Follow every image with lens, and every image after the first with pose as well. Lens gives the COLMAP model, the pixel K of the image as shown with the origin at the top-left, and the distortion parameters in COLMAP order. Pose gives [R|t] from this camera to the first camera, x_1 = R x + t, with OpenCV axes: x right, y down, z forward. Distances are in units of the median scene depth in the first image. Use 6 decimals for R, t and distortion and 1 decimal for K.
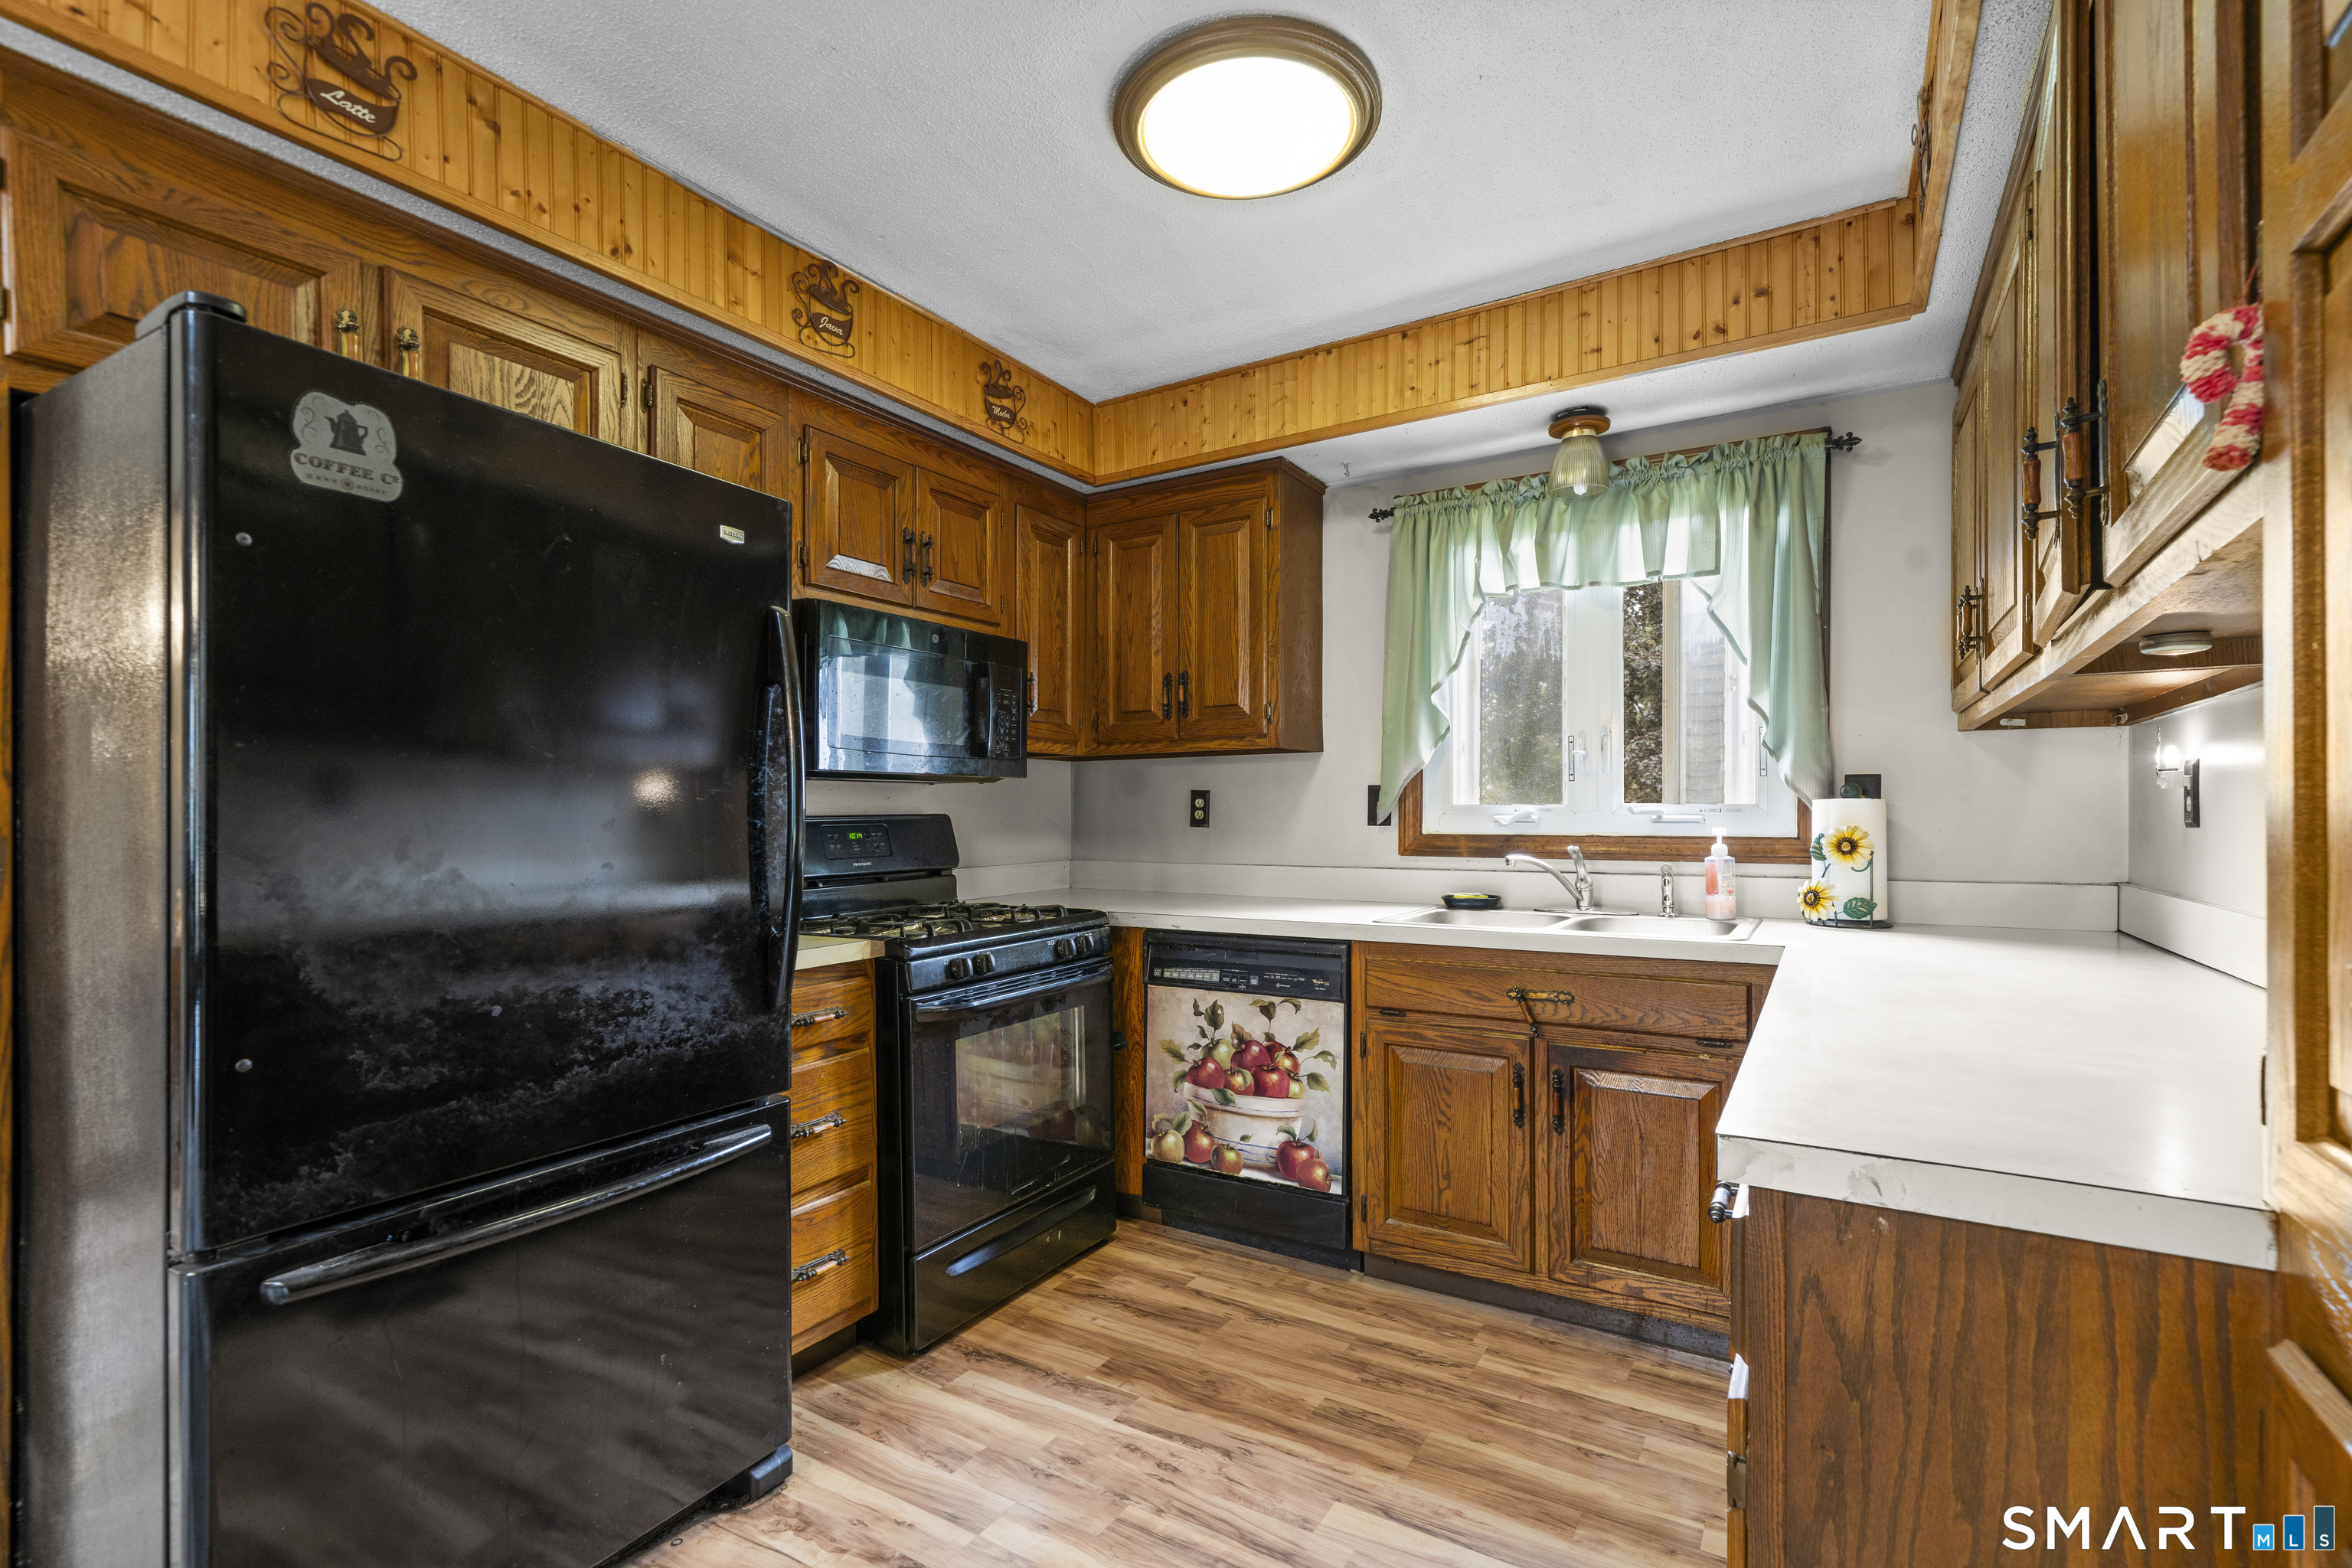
lens RADIAL K [[1011.1, 0, 1170.1], [0, 1011.1, 803.7], [0, 0, 1]] dist [0.001306, 0.000514]
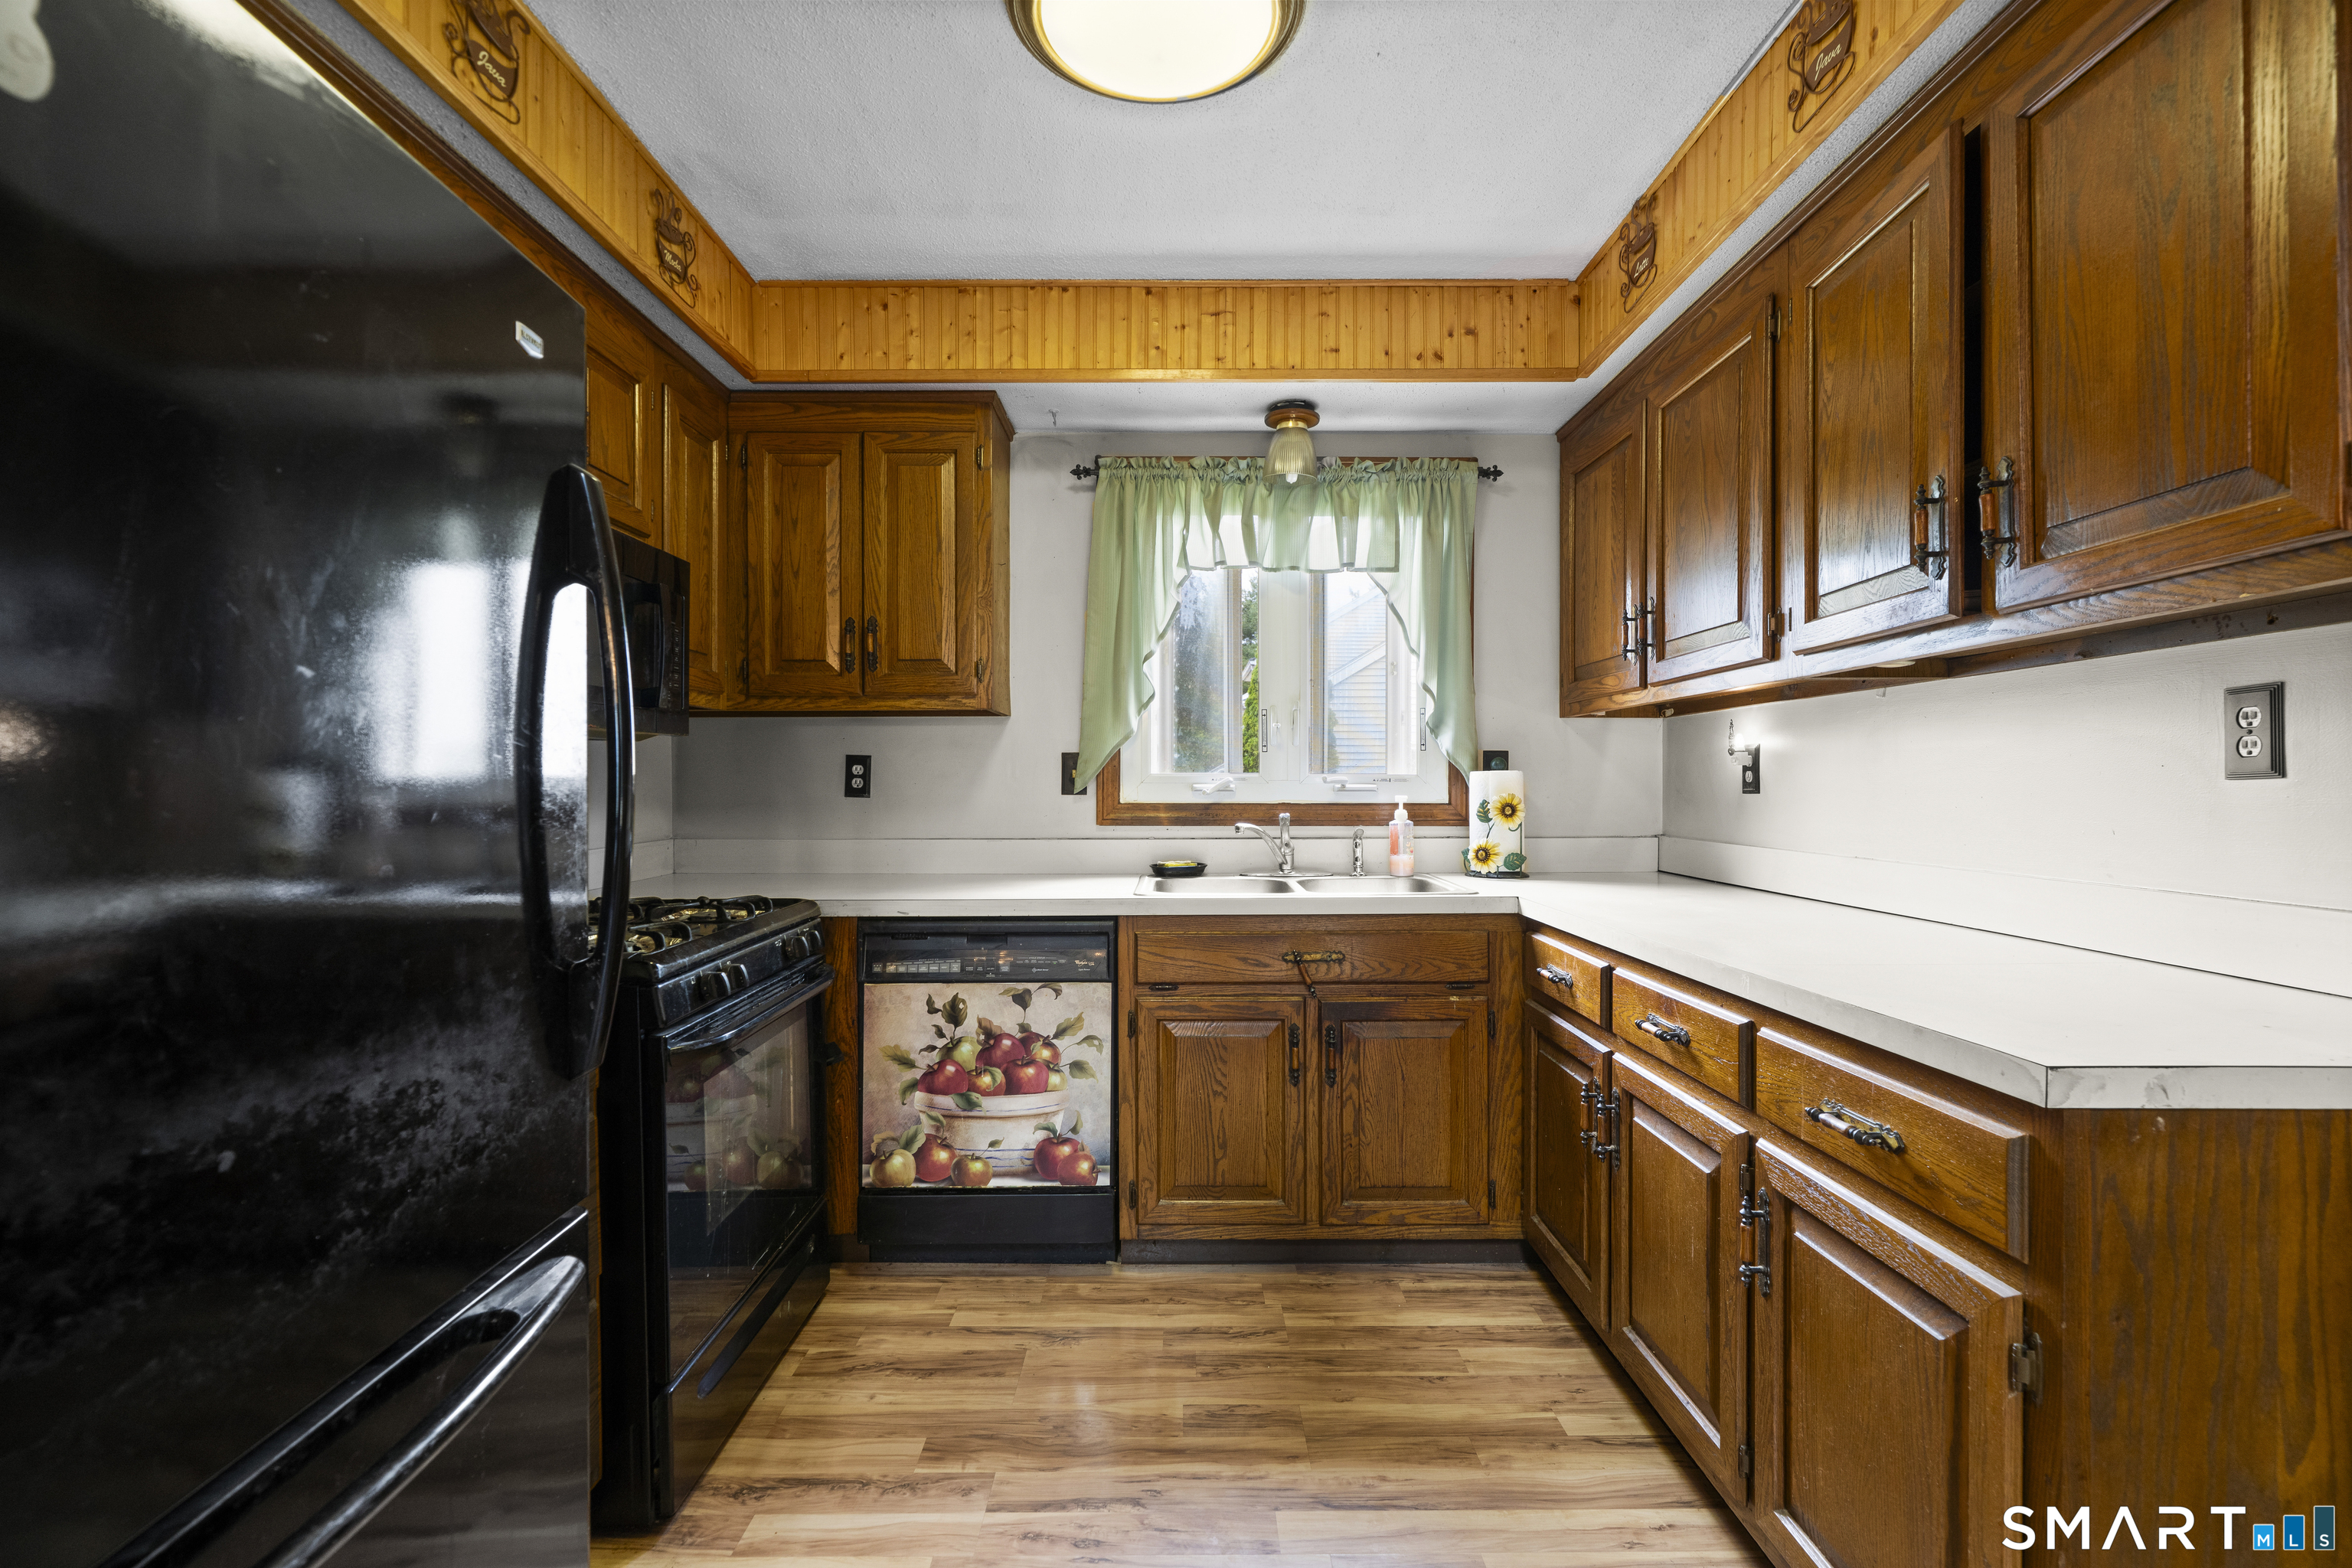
lens RADIAL K [[1011.1, 0, 1178.1], [0, 1011.1, 778.1], [0, 0, 1]] dist [0.001306, 0.000514]
pose [[0.860005, 0.004099, 0.510270, -0.275799], [-0.007083, 0.999967, 0.003905, 0.001939], [-0.510237, -0.006973, 0.860006, 0.165887]]
